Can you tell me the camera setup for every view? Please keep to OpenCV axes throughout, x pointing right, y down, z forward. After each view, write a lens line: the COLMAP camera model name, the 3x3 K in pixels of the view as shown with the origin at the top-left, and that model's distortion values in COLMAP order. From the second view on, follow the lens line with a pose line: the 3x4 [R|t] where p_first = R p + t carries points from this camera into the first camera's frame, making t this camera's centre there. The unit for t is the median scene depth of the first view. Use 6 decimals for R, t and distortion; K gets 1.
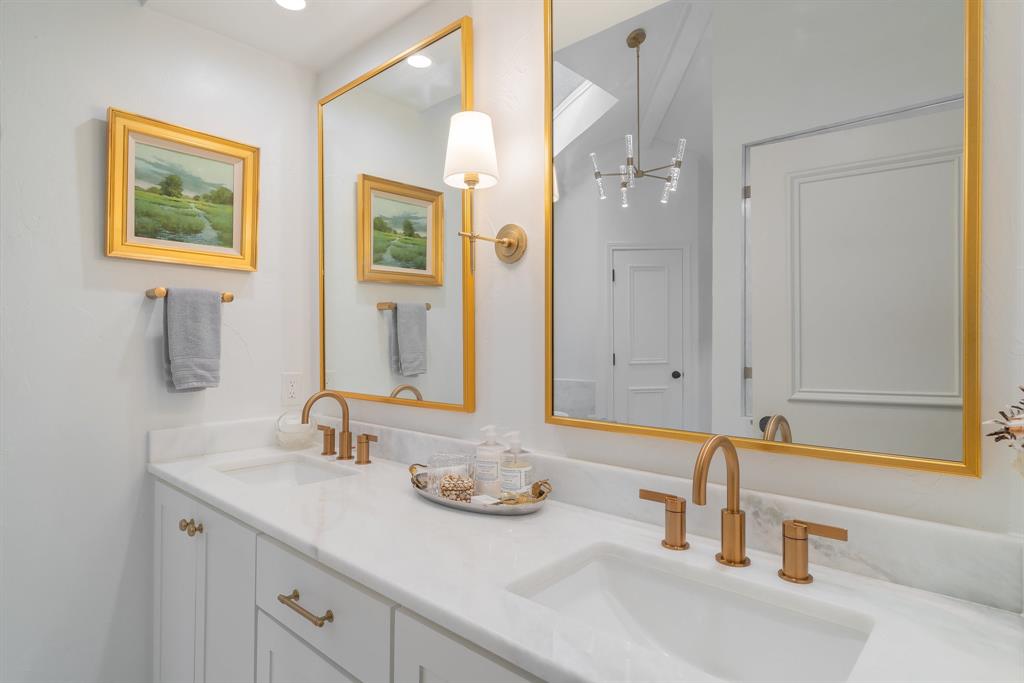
lens RADIAL K [[550.5, 0, 511.2], [0, 550.5, 340.1], [0, 0, 1]] dist [0.007102, 0.000461]
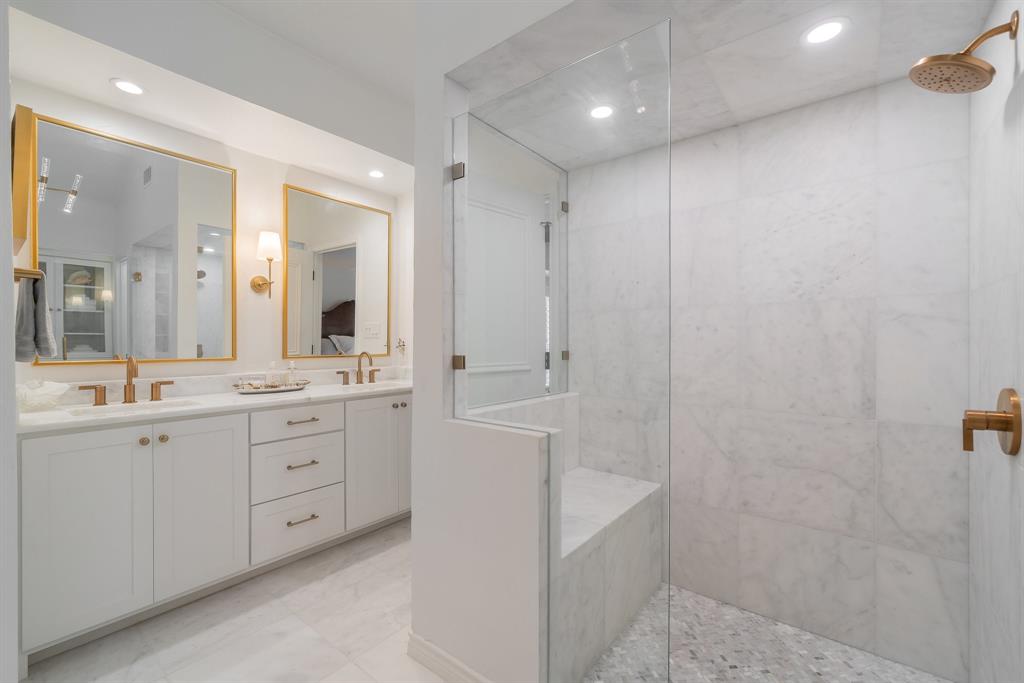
lens RADIAL K [[455.8, 0, 511.7], [0, 455.8, 342.2], [0, 0, 1]] dist [0.005486, 0.000594]
pose [[-0.070115, -0.006749, 0.997516, -1.929477], [-0.008209, 0.999947, 0.006188, 0.045827], [-0.997505, -0.007755, -0.070166, 0.084848]]
